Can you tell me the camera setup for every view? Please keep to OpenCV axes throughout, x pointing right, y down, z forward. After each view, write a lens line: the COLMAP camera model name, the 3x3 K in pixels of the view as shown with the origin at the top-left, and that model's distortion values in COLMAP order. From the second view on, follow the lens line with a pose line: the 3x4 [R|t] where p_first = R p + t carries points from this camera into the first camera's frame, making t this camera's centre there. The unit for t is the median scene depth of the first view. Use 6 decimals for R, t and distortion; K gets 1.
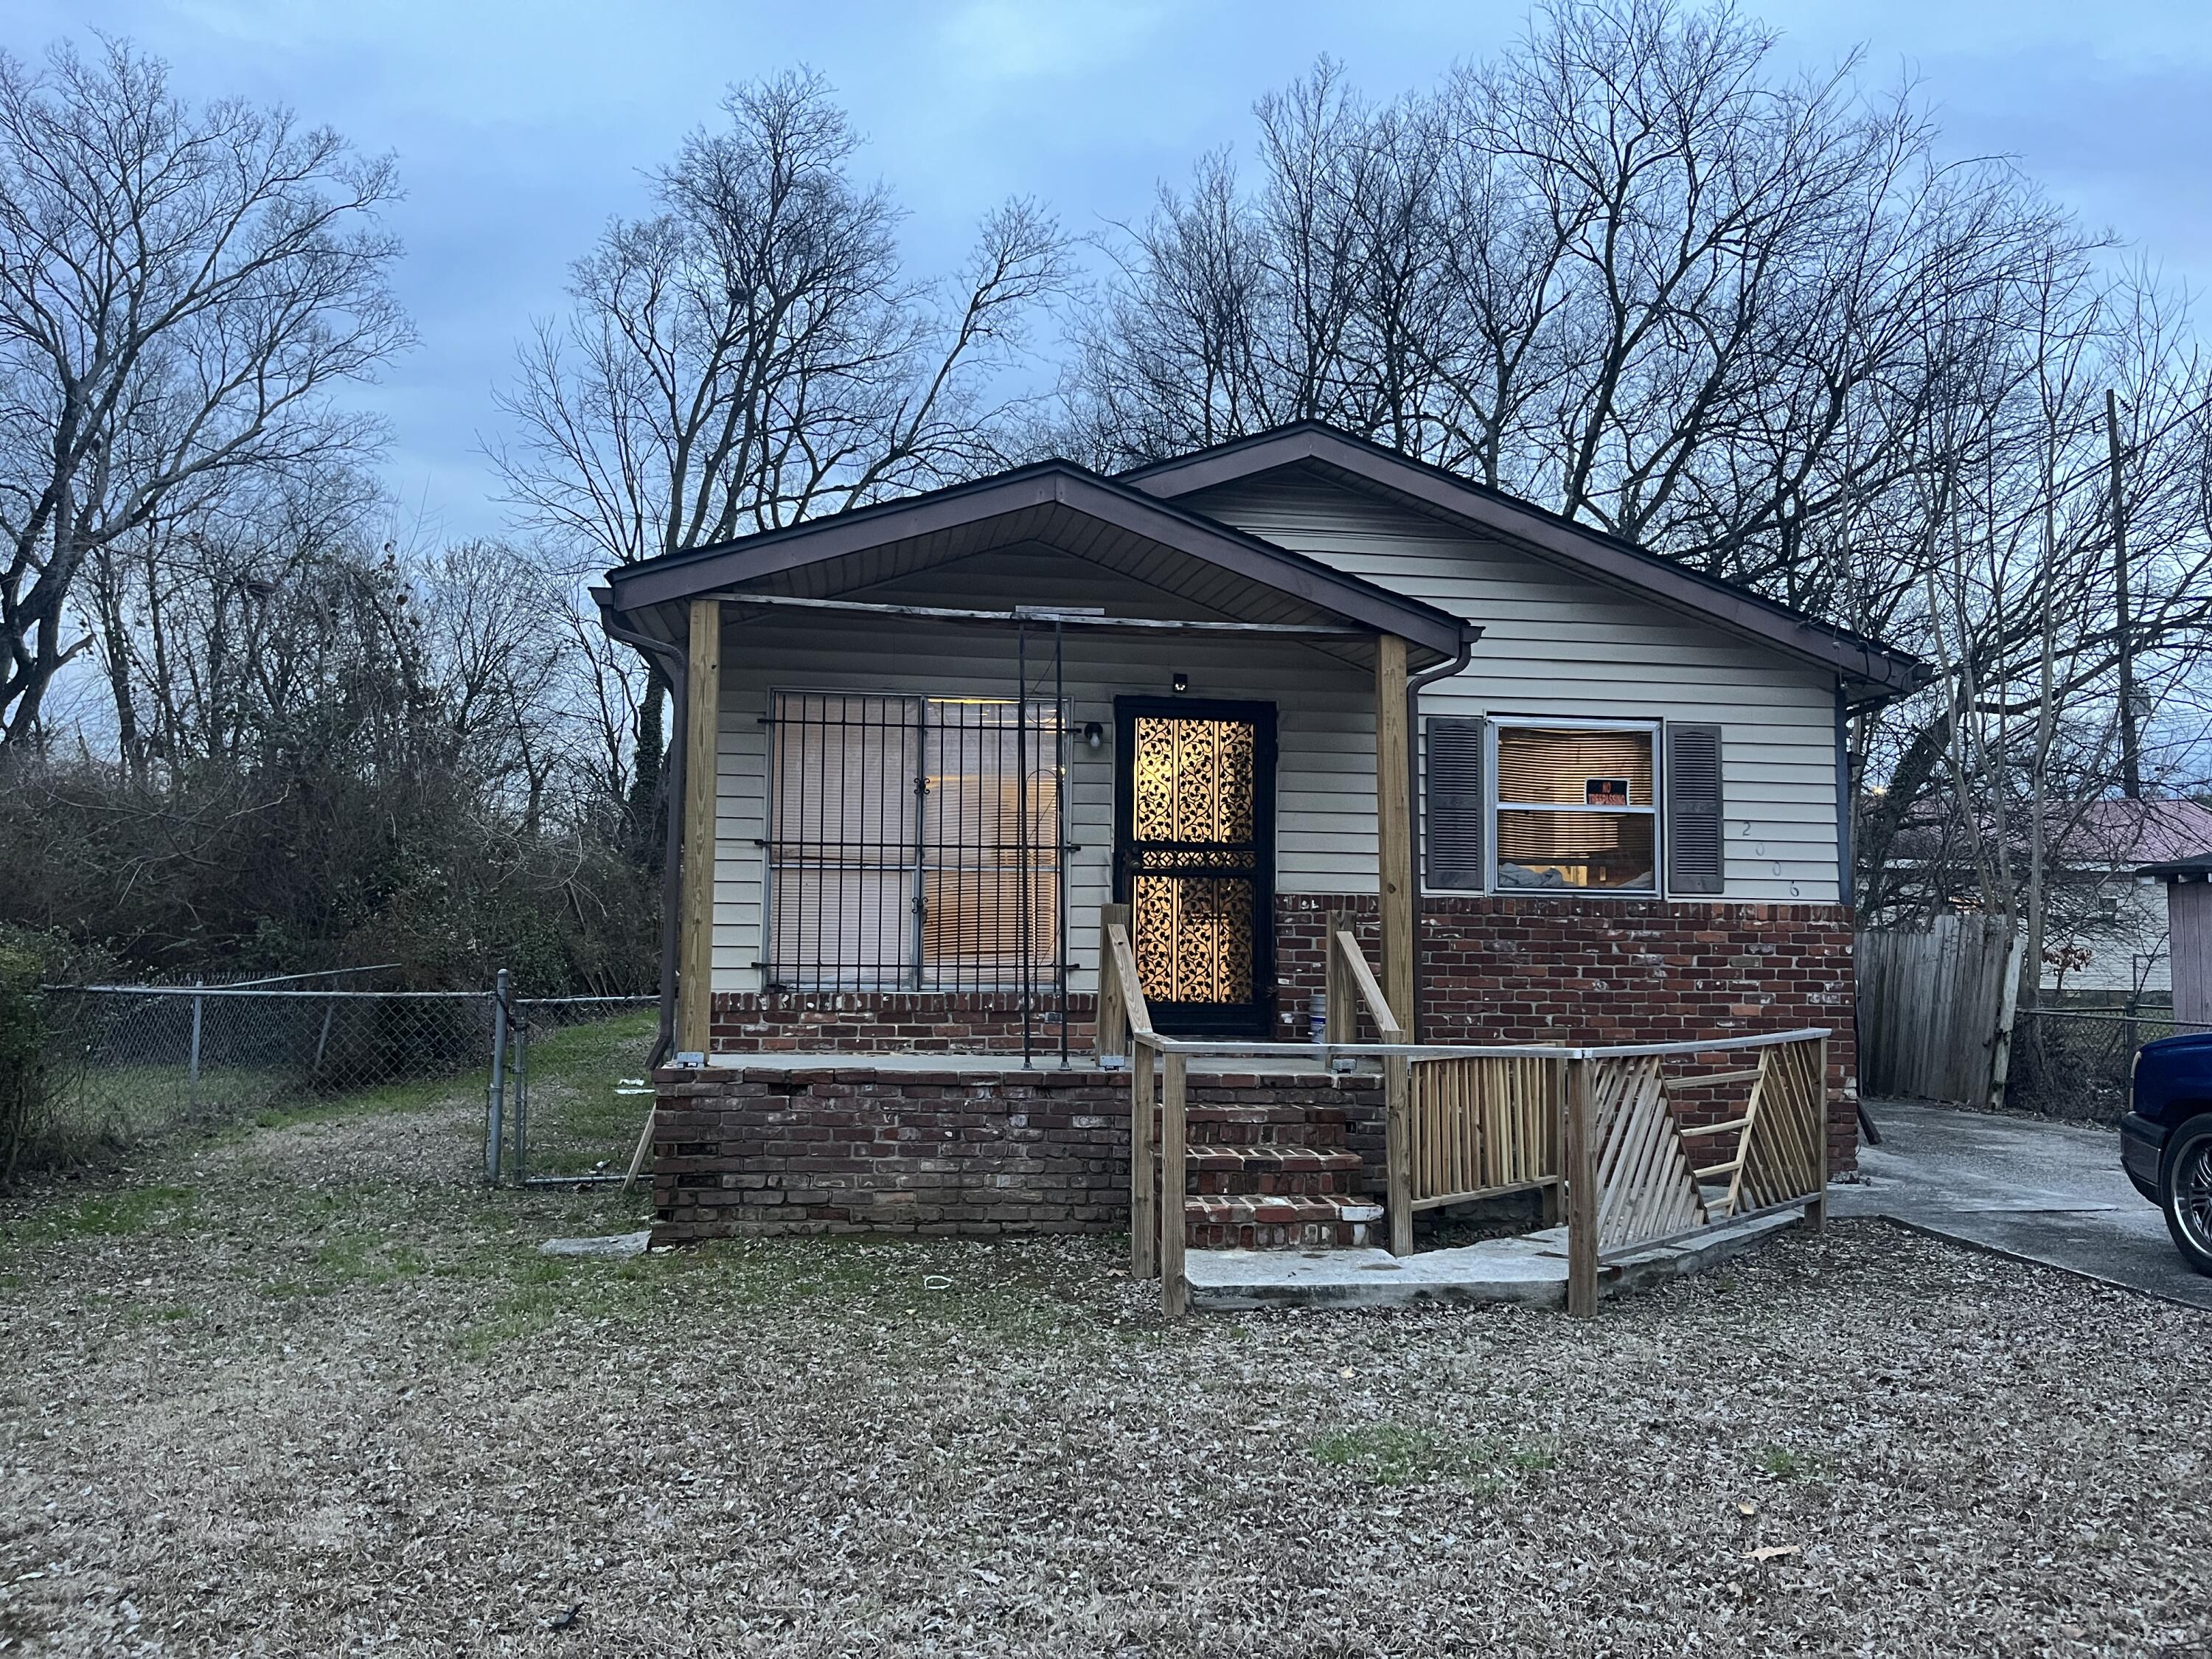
lens RADIAL K [[1694.2, 0, 1106.0], [0, 1694.2, 829.5], [0, 0, 1]] dist [0.087467, -0.149828]
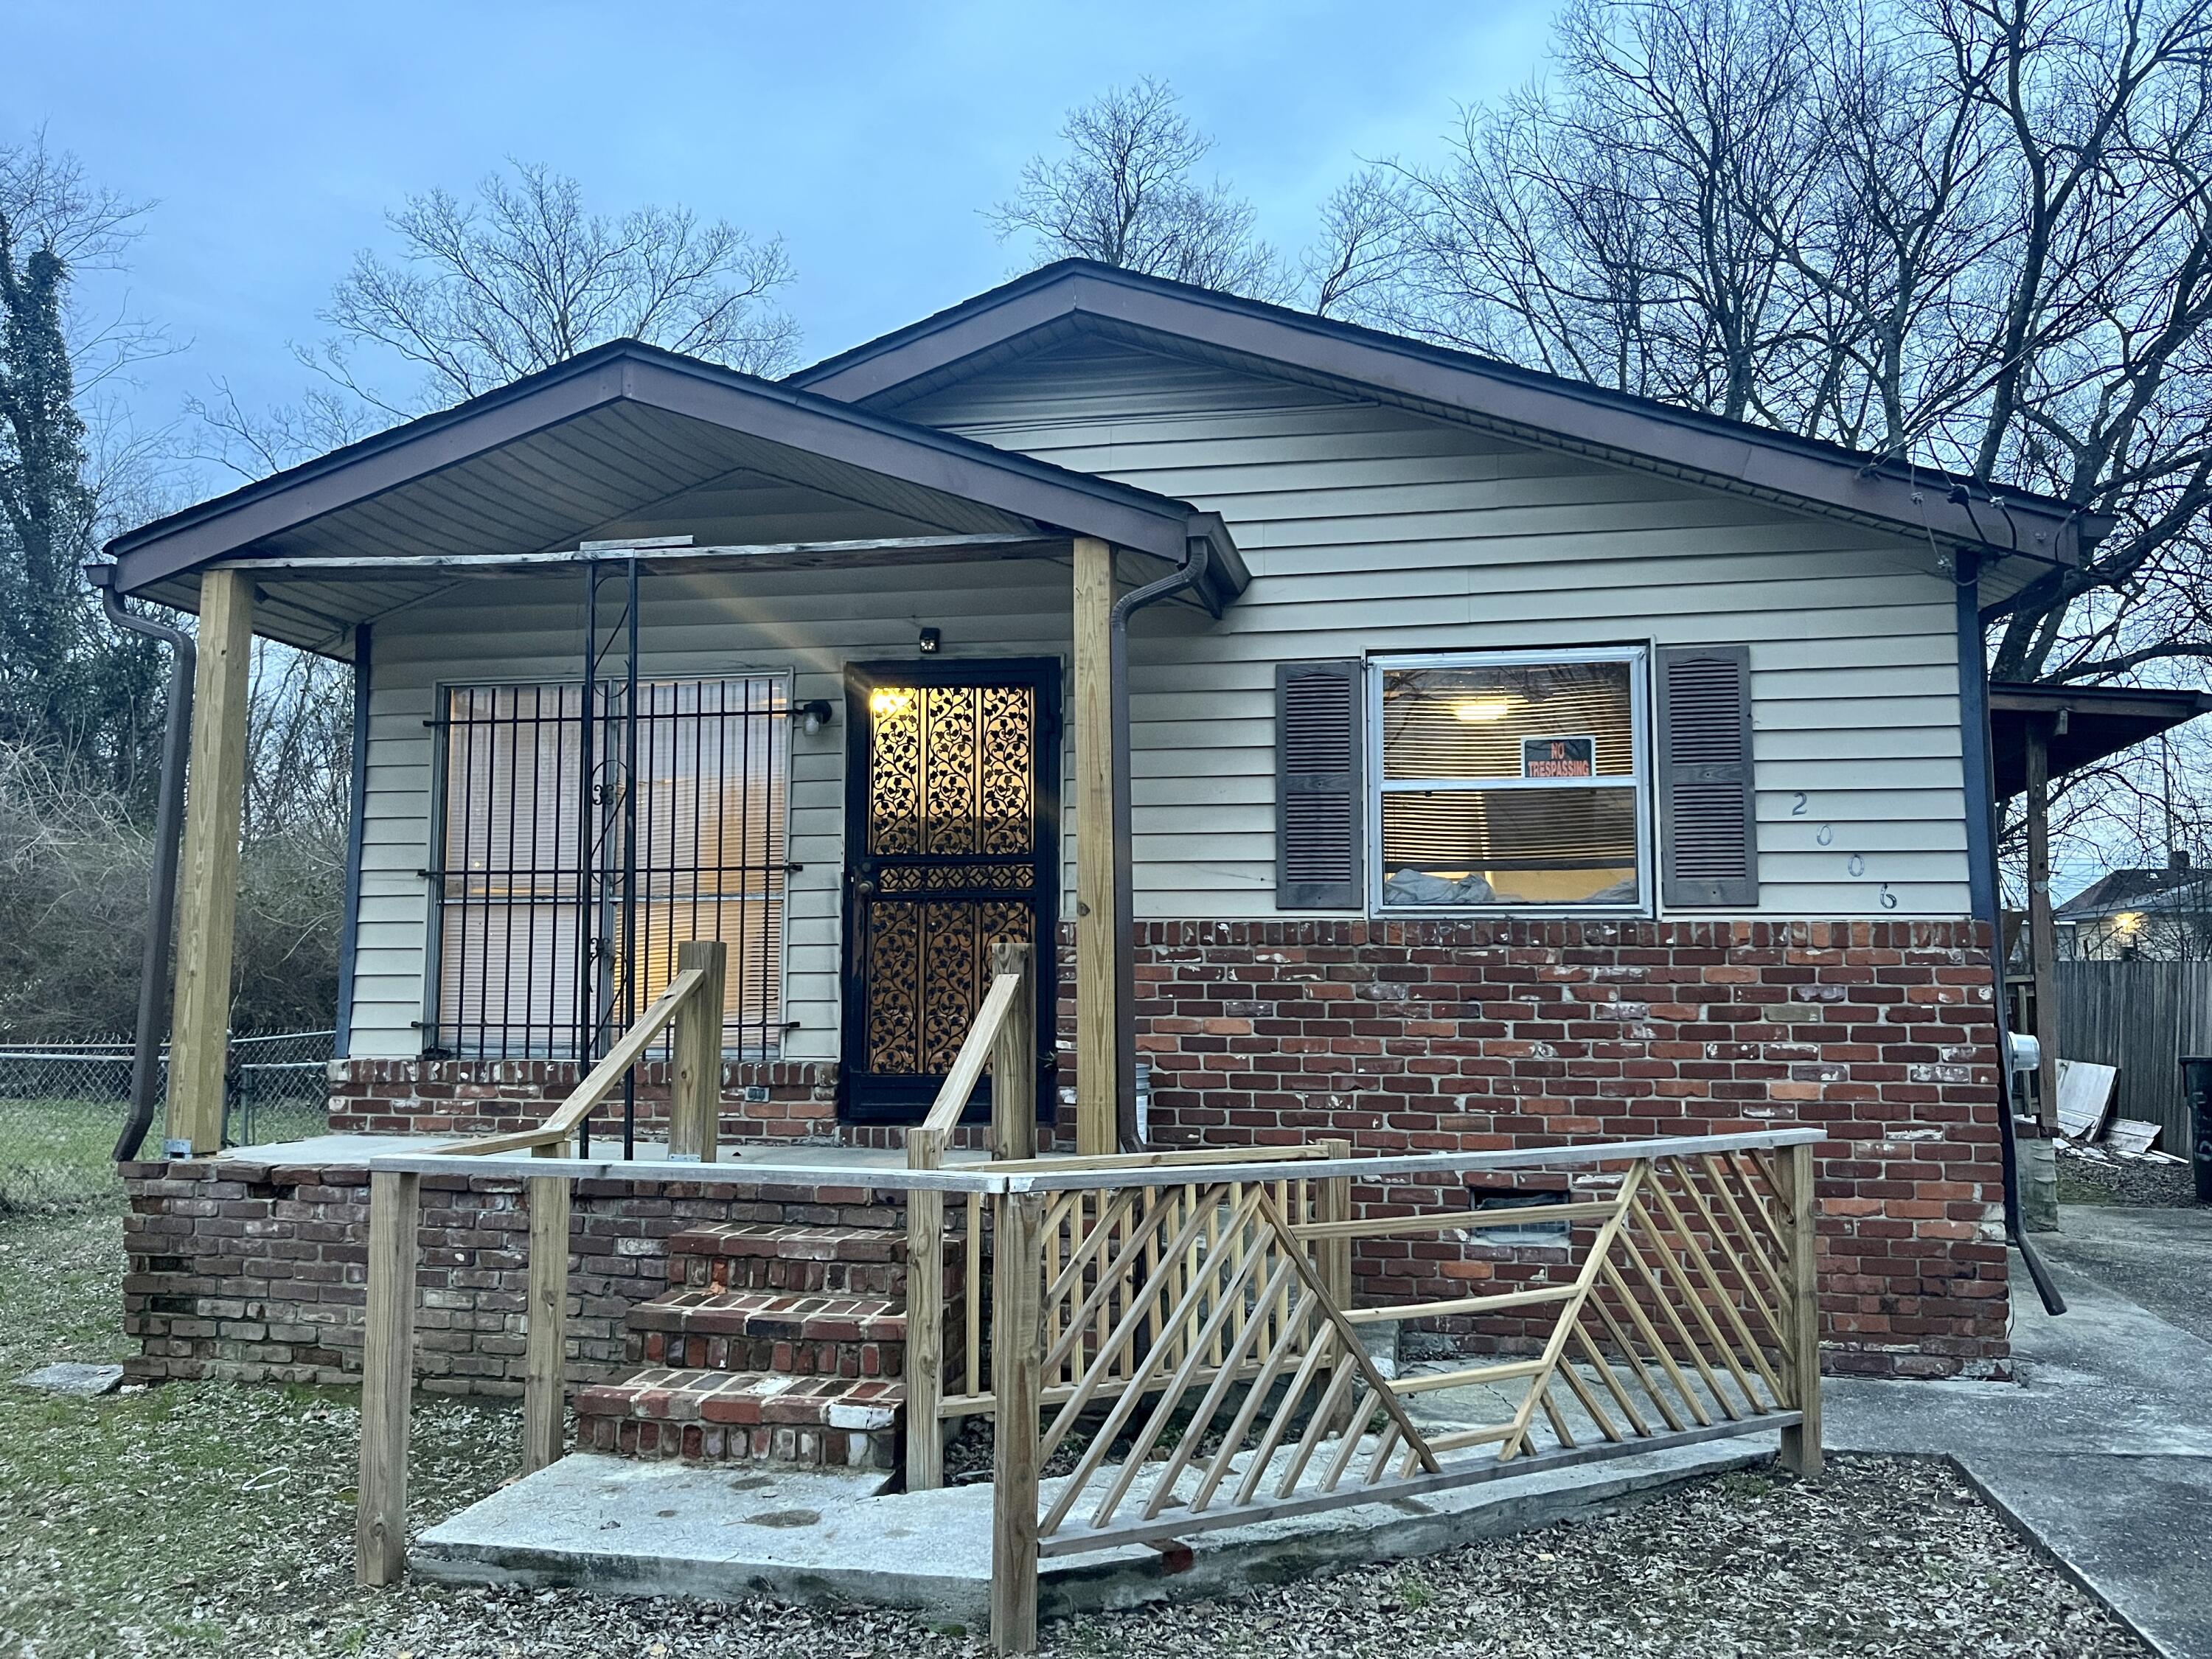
lens RADIAL K [[1682.9, 0, 1106.0], [0, 1682.9, 829.5], [0, 0, 1]] dist [0.061889, -0.077945]
pose [[0.940833, -0.040506, -0.336442, 0.364378], [0.031659, 0.998995, -0.031744, 0.022231], [0.337390, 0.019214, 0.941169, 0.339033]]
